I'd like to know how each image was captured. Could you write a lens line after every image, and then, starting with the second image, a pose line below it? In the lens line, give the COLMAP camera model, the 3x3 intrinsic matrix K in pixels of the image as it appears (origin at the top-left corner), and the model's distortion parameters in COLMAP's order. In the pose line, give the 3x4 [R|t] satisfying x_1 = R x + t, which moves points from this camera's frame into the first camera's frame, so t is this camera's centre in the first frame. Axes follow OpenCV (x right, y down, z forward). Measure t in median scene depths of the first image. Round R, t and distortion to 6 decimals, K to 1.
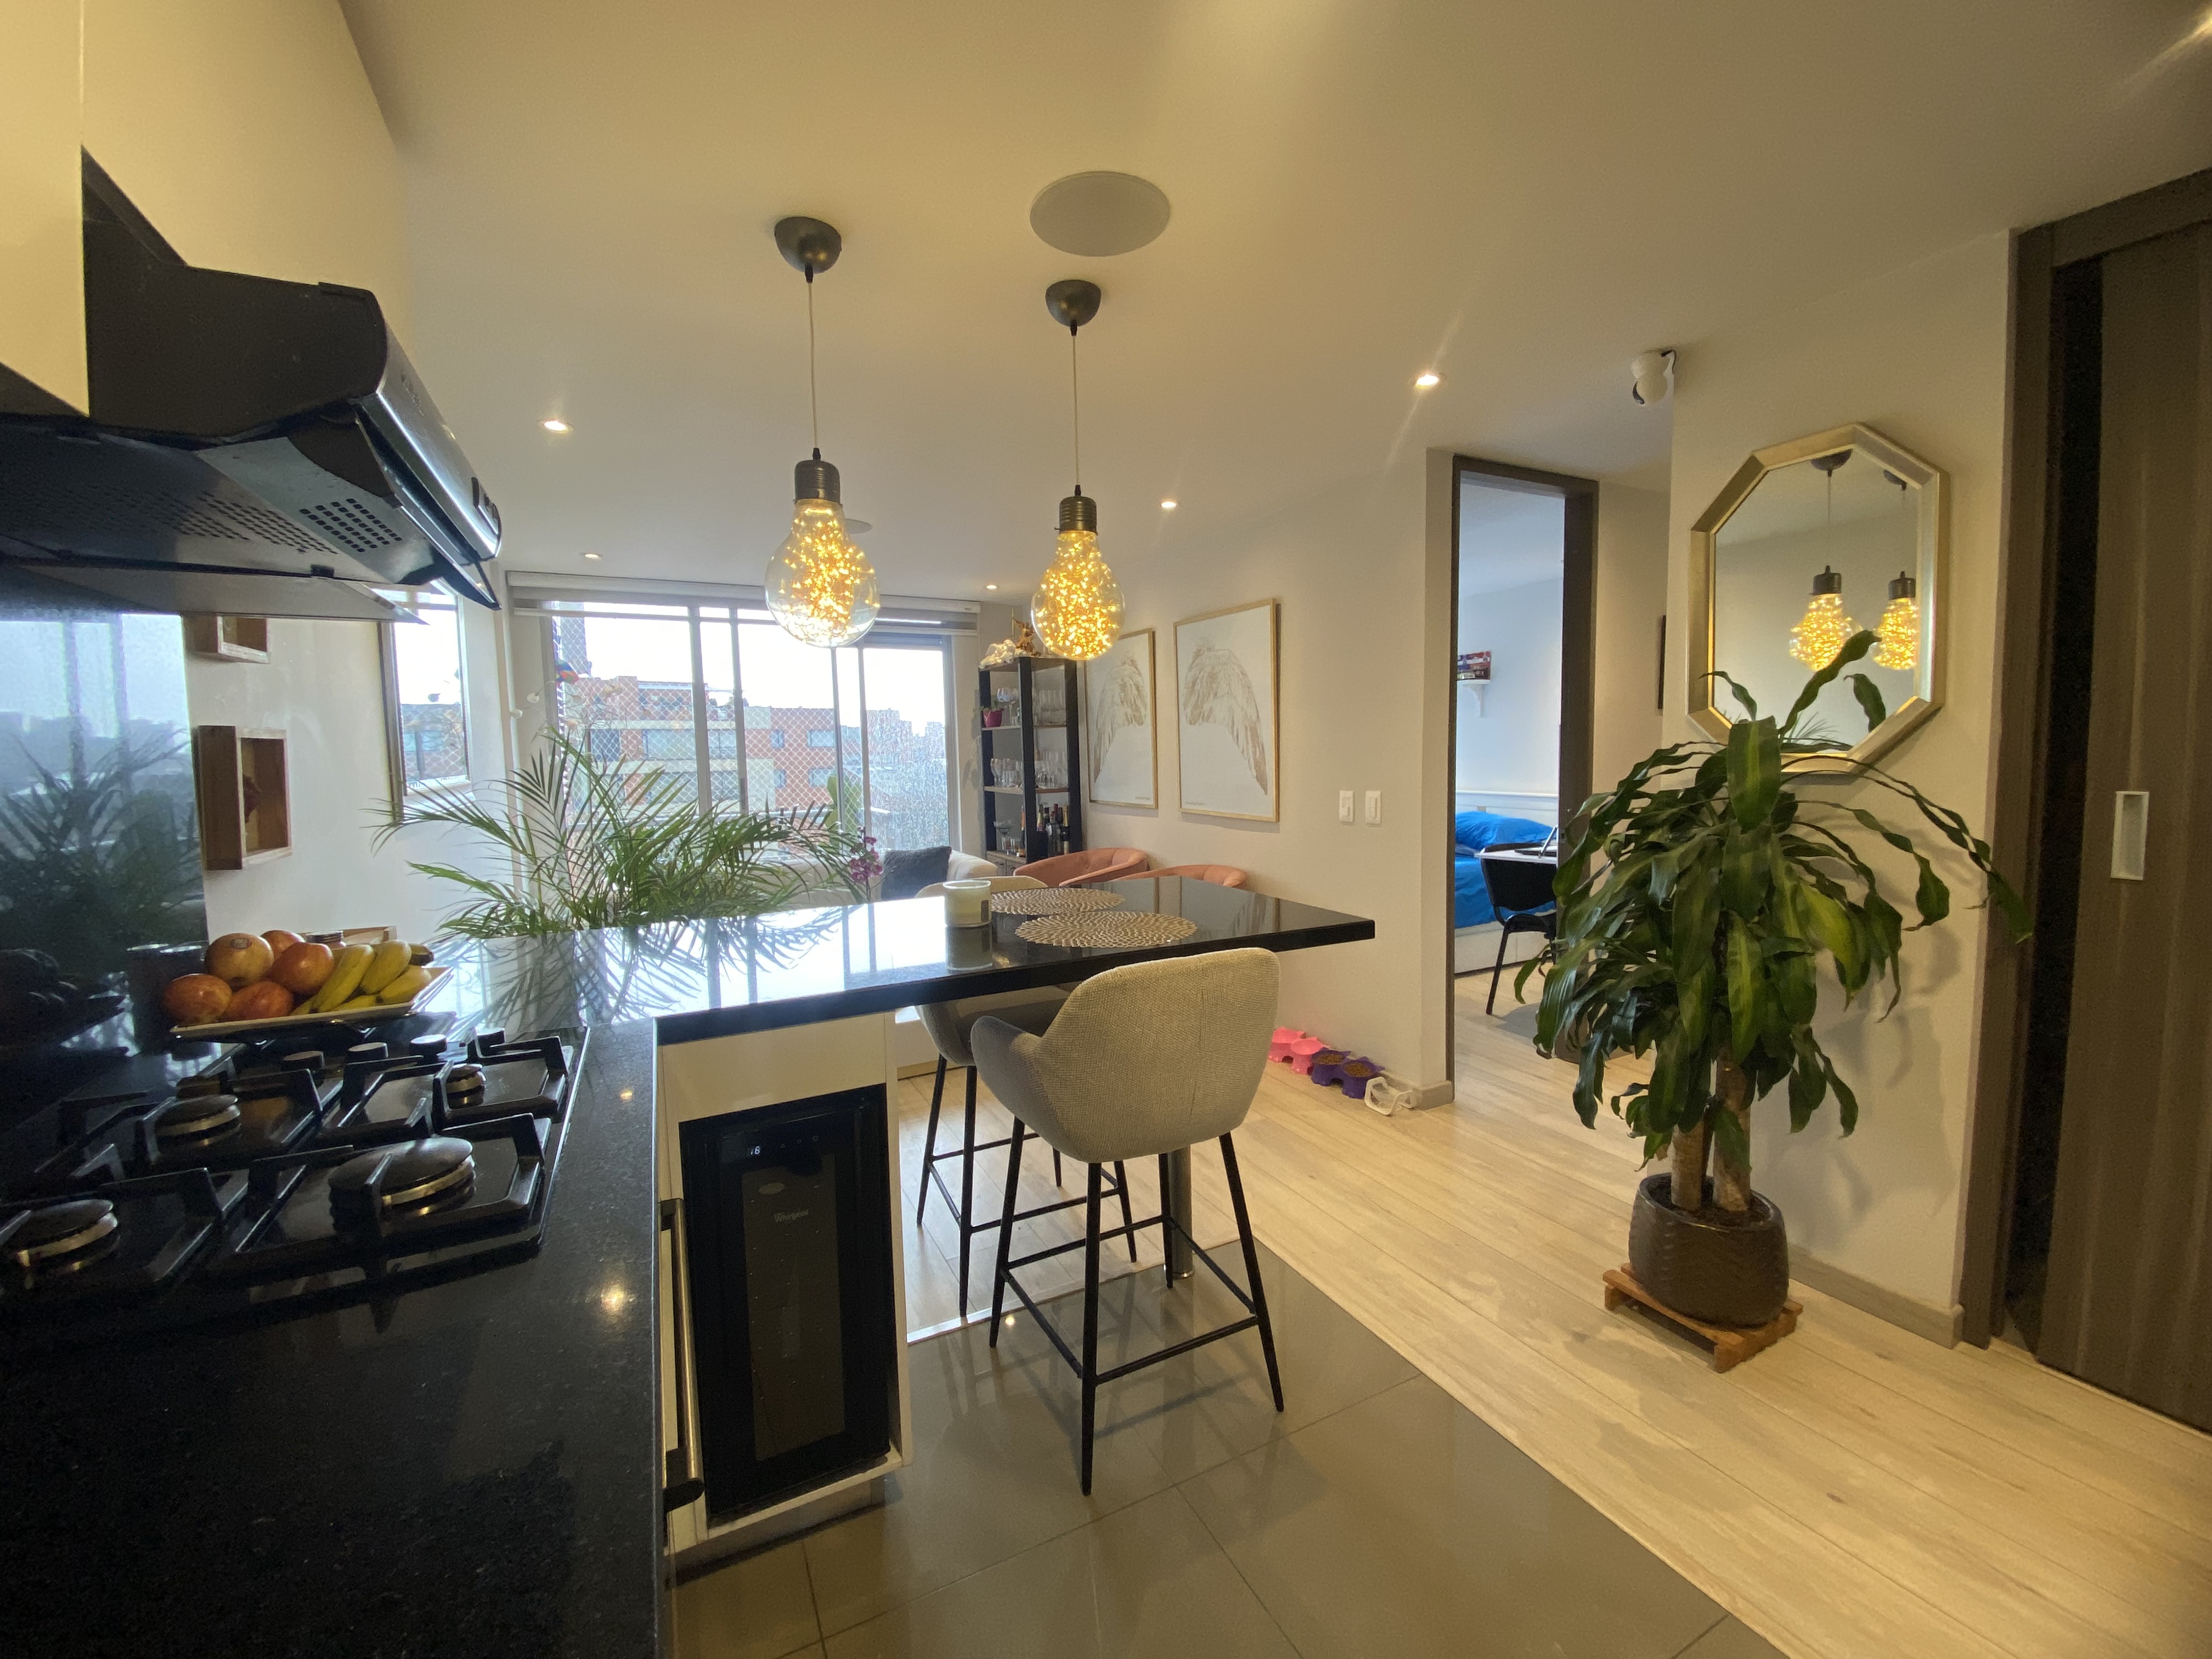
lens RADIAL K [[886.4, 0, 1113.7], [0, 886.4, 820.2], [0, 0, 1]] dist [0.015785, -0.019595]
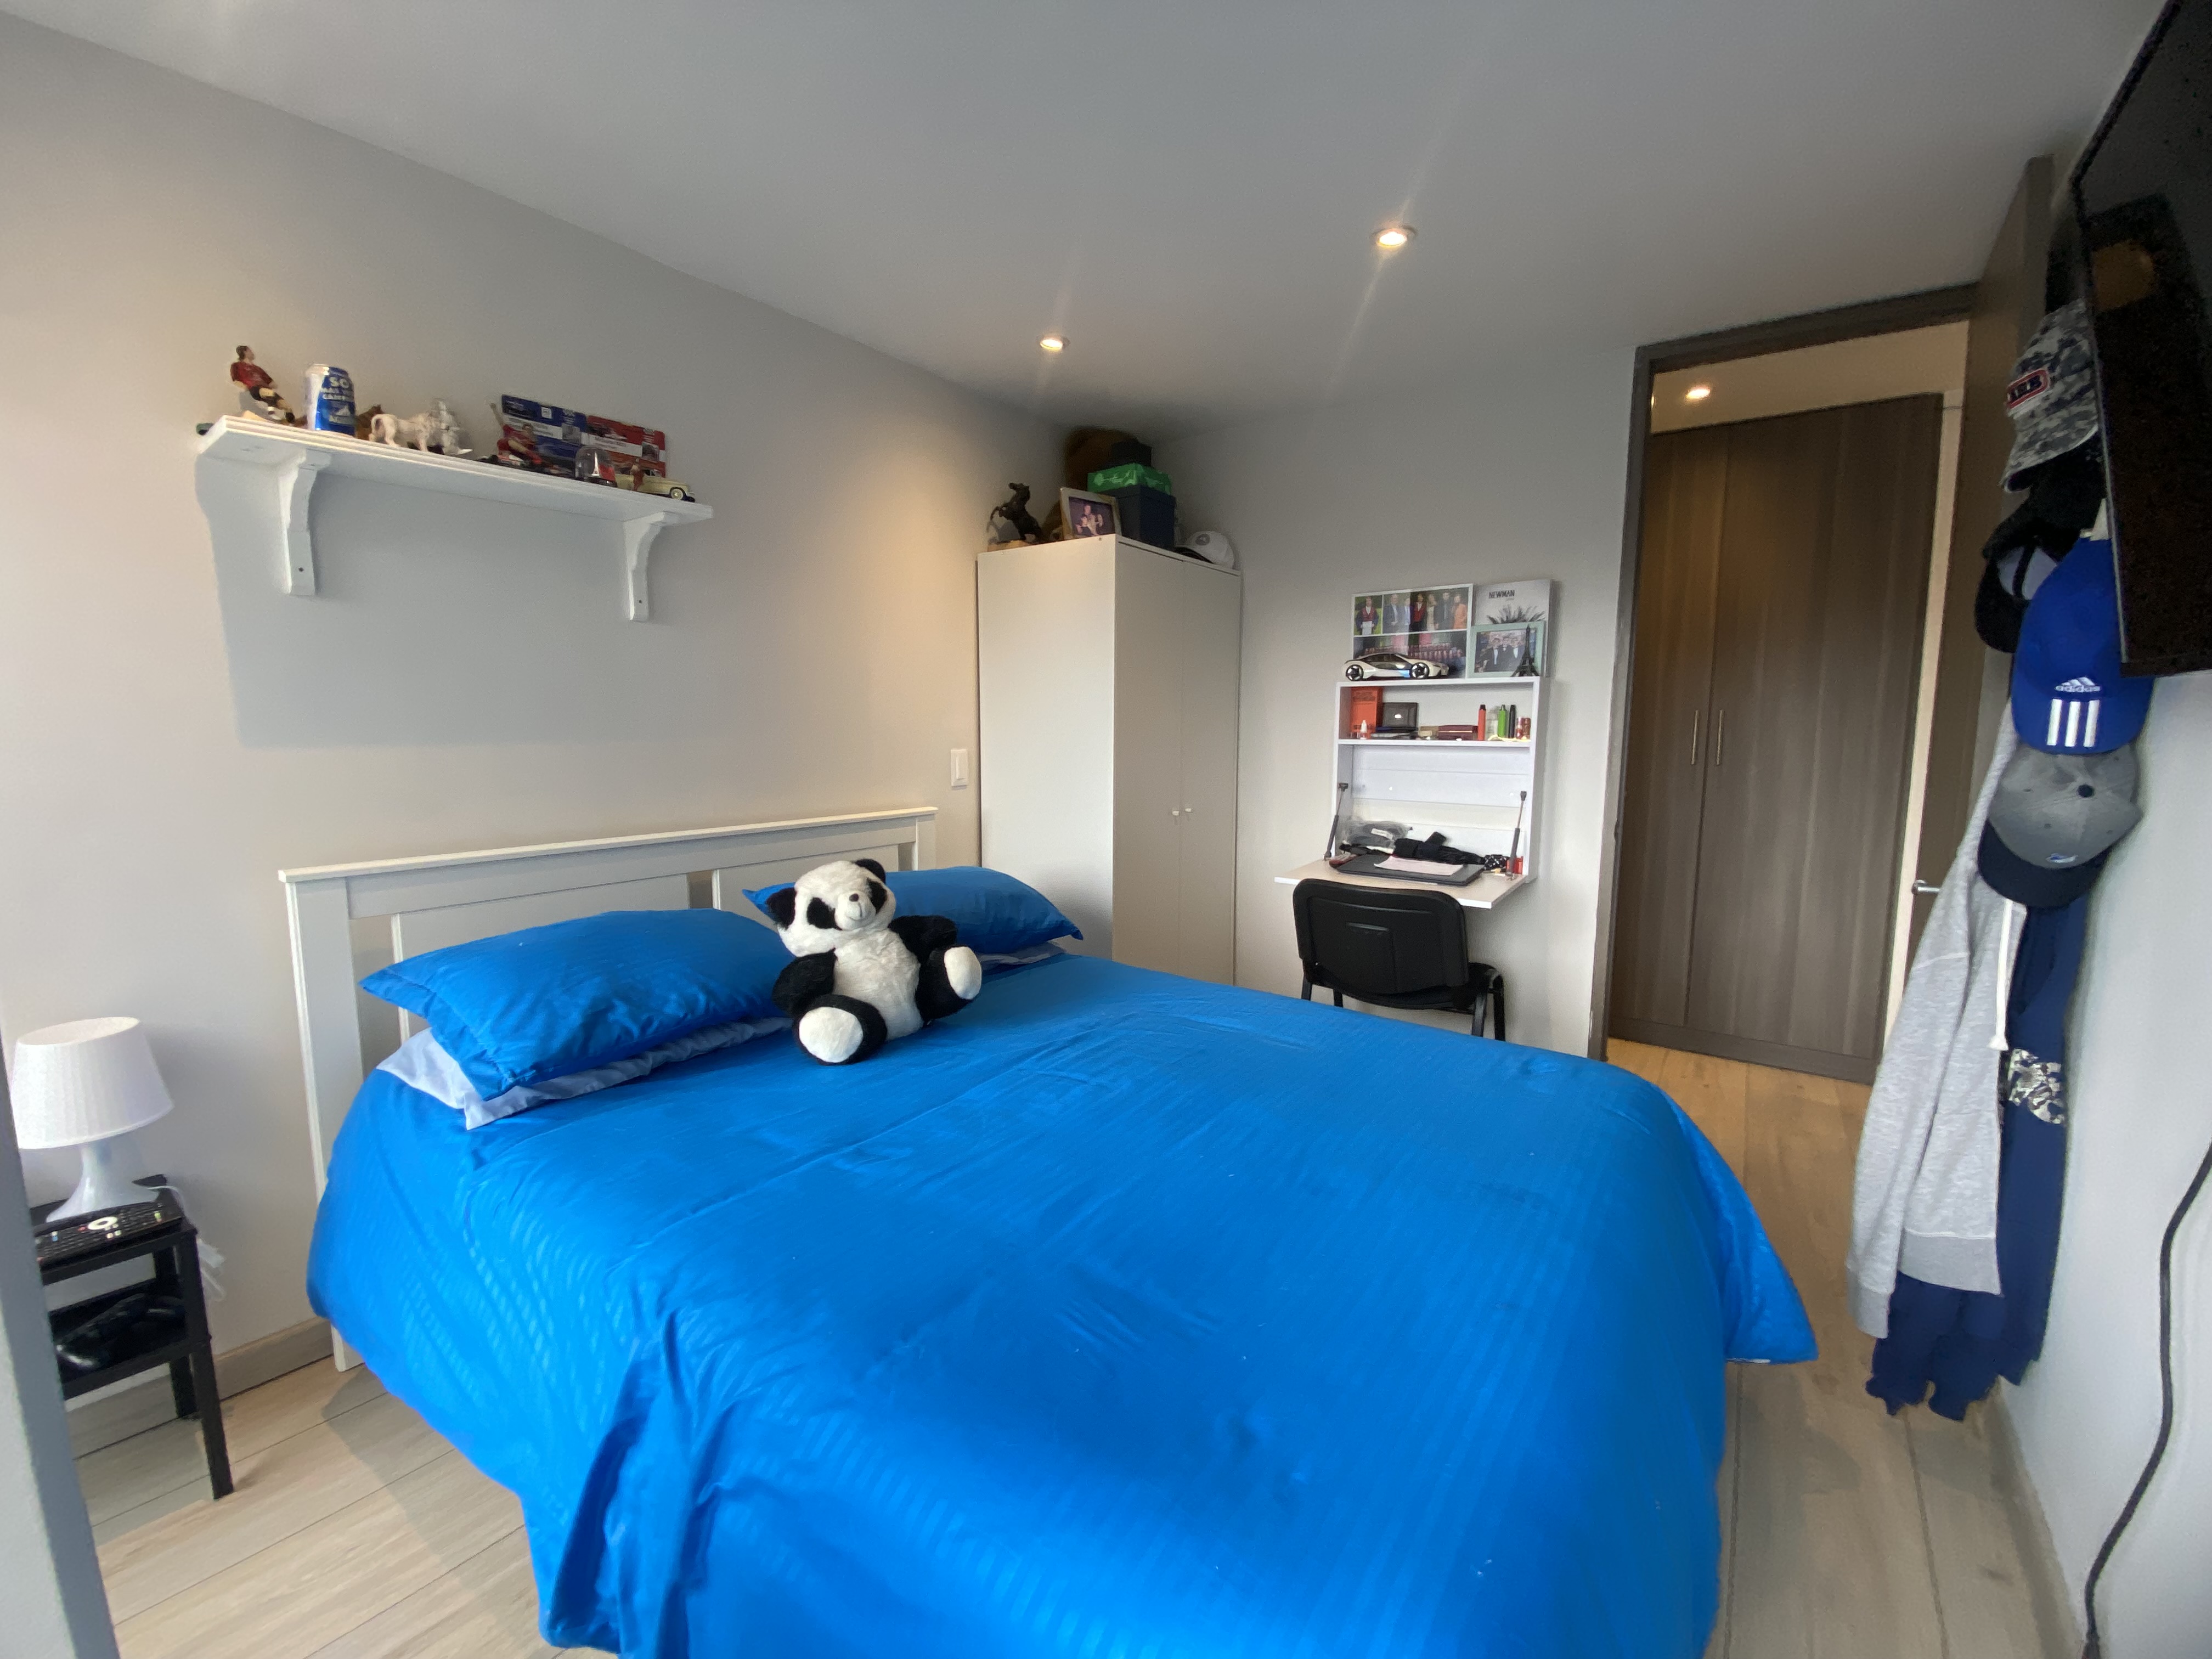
lens RADIAL K [[886.4, 0, 1113.7], [0, 886.4, 820.2], [0, 0, 1]] dist [0.015785, -0.019595]
pose [[-0.444870, -0.087414, 0.891319, 0.016958], [0.076346, 0.987901, 0.134991, -0.073152], [-0.892335, 0.128102, -0.432813, 1.016692]]
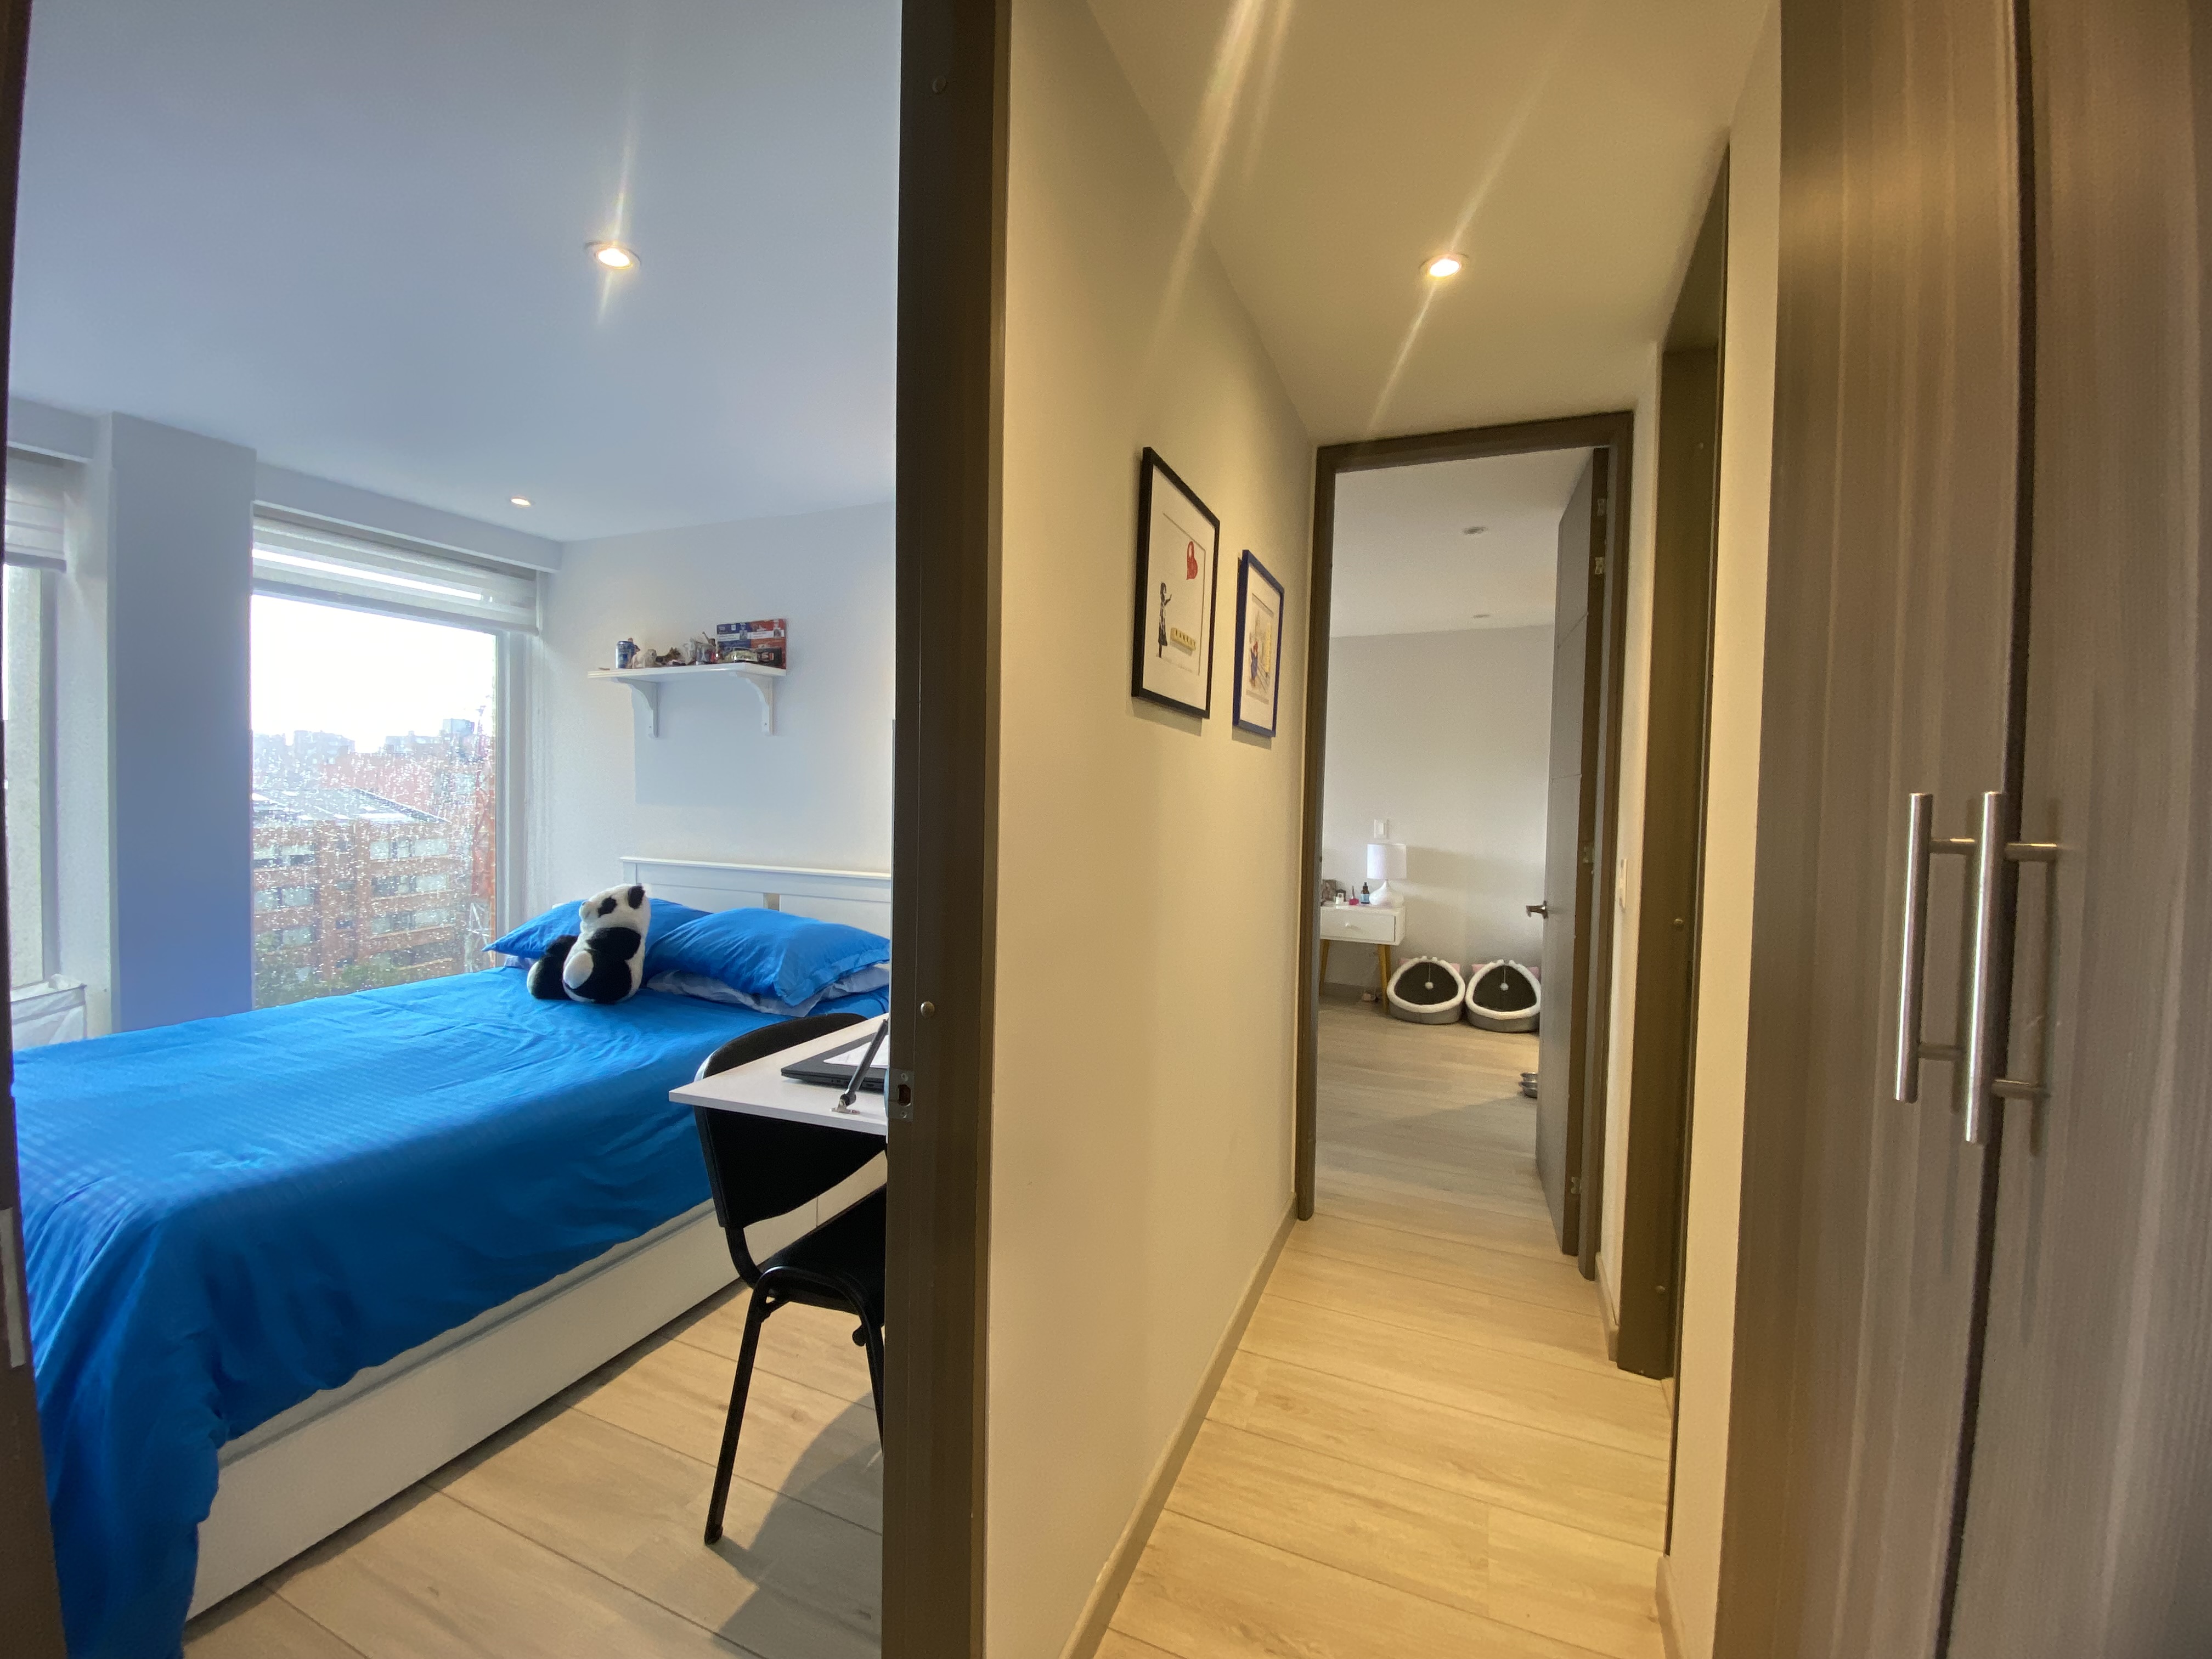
lens RADIAL K [[886.4, 0, 1113.7], [0, 886.4, 820.2], [0, 0, 1]] dist [0.015785, -0.019595]
pose [[0.765706, 0.013362, 0.643052, 0.222028], [0.016024, 0.999078, -0.039841, -0.036127], [-0.642991, 0.040811, 0.764785, 0.438028]]
